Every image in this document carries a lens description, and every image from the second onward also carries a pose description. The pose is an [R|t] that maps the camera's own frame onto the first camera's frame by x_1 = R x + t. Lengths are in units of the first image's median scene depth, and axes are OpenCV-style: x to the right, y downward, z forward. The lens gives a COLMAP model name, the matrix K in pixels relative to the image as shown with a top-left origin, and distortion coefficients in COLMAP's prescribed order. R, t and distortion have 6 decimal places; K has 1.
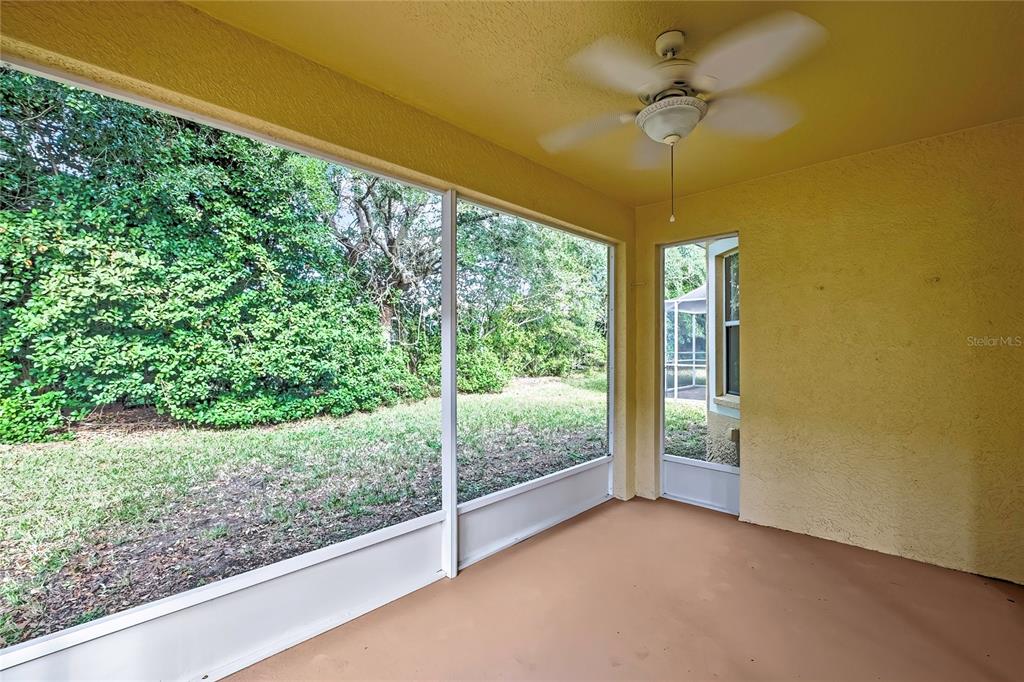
lens RADIAL K [[445.1, 0, 510.0], [0, 445.1, 342.5], [0, 0, 1]] dist [-0.012476, 0.000099]
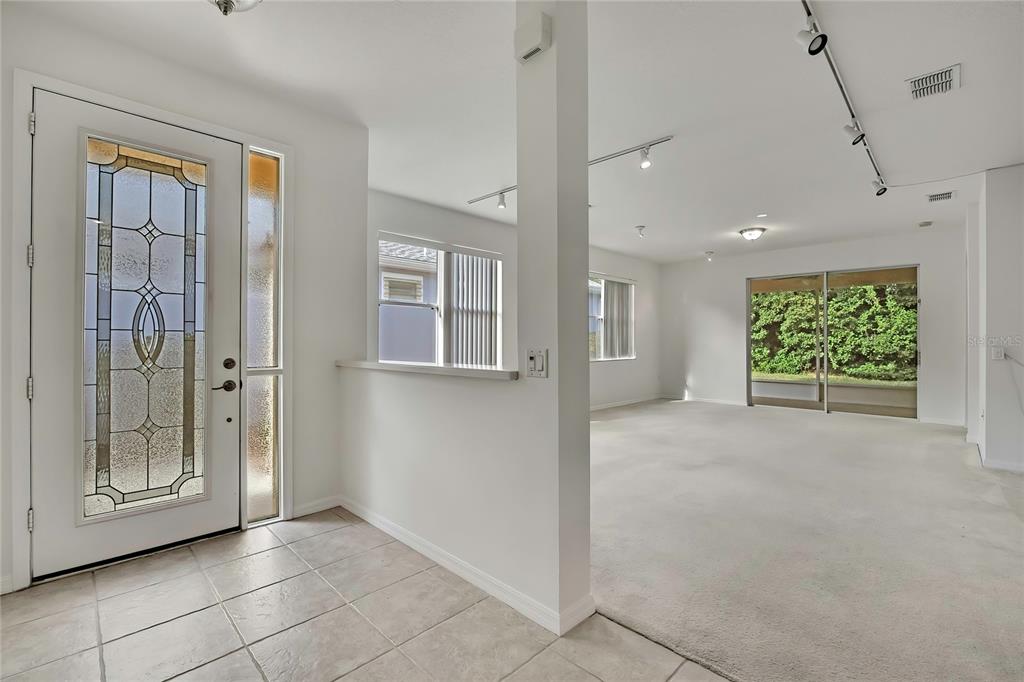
lens RADIAL K [[445.1, 0, 510.0], [0, 445.1, 342.5], [0, 0, 1]] dist [-0.012476, 0.000099]
pose [[-0.019538, 0.005769, -0.999792, 1.523583], [0.013824, 0.999889, 0.005499, 0.004521], [0.999714, -0.013714, -0.019616, -0.597585]]
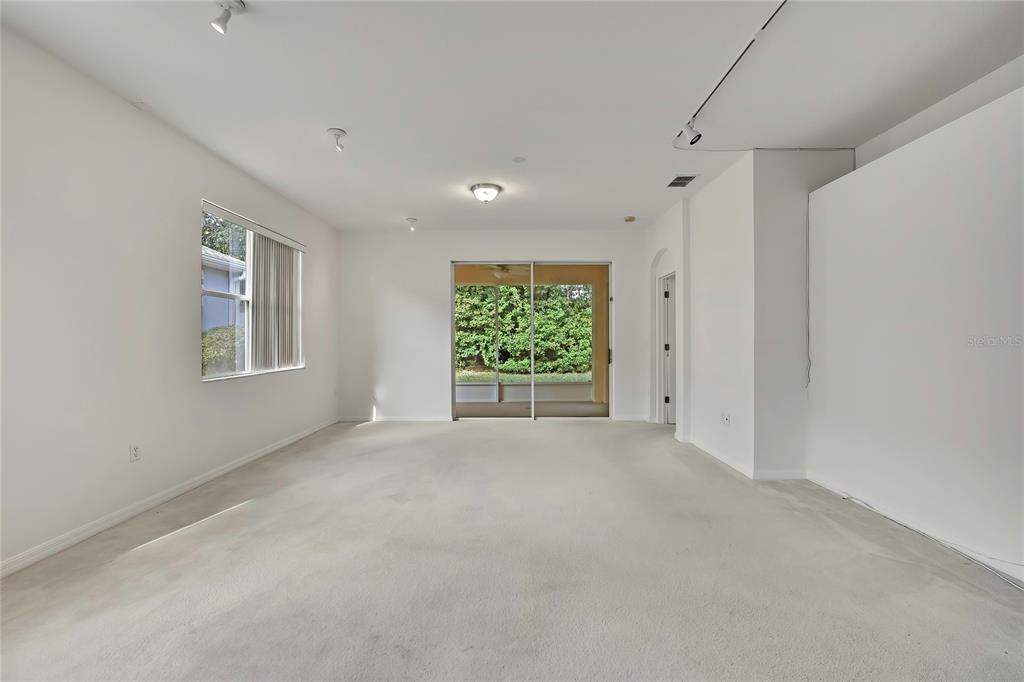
lens RADIAL K [[445.1, 0, 510.0], [0, 445.1, 342.5], [0, 0, 1]] dist [-0.012476, 0.000099]
pose [[0.687693, 0.005875, -0.725978, 1.065212], [0.011344, 0.999758, 0.018836, 0.005298], [0.725913, -0.021189, 0.687460, -0.546243]]
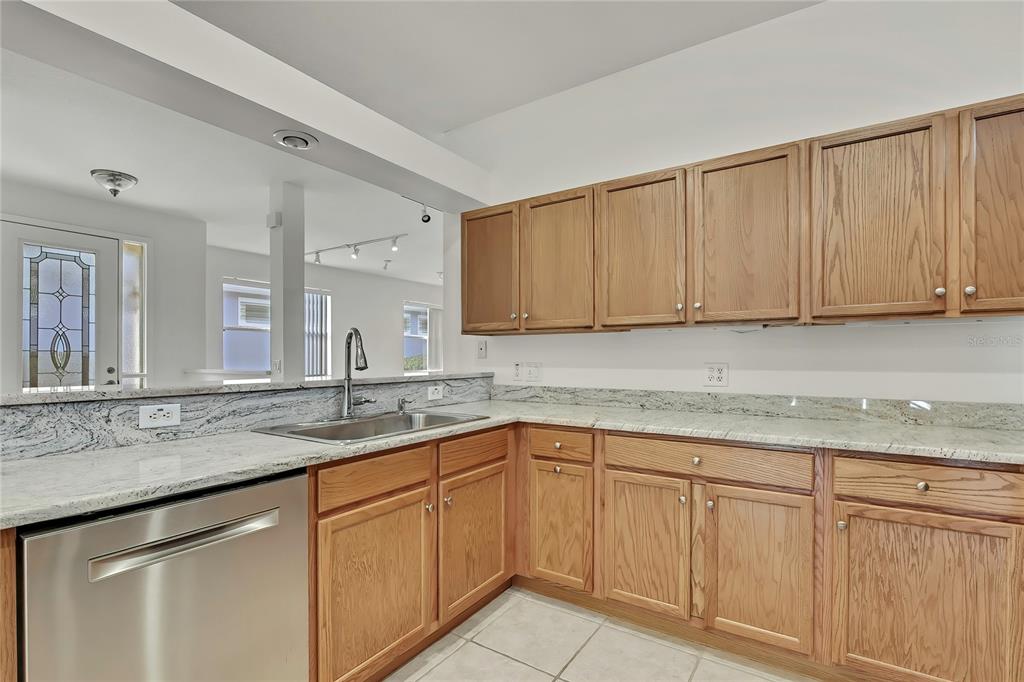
lens RADIAL K [[471.3, 0, 512.5], [0, 471.3, 358.5], [0, 0, 1]] dist [-0.010103, 0.000185]
pose [[0.178628, 0.006534, -0.983895, 1.973441], [0.018049, 0.999788, 0.009917, 0.008374], [0.983751, -0.019530, 0.178472, -0.366707]]
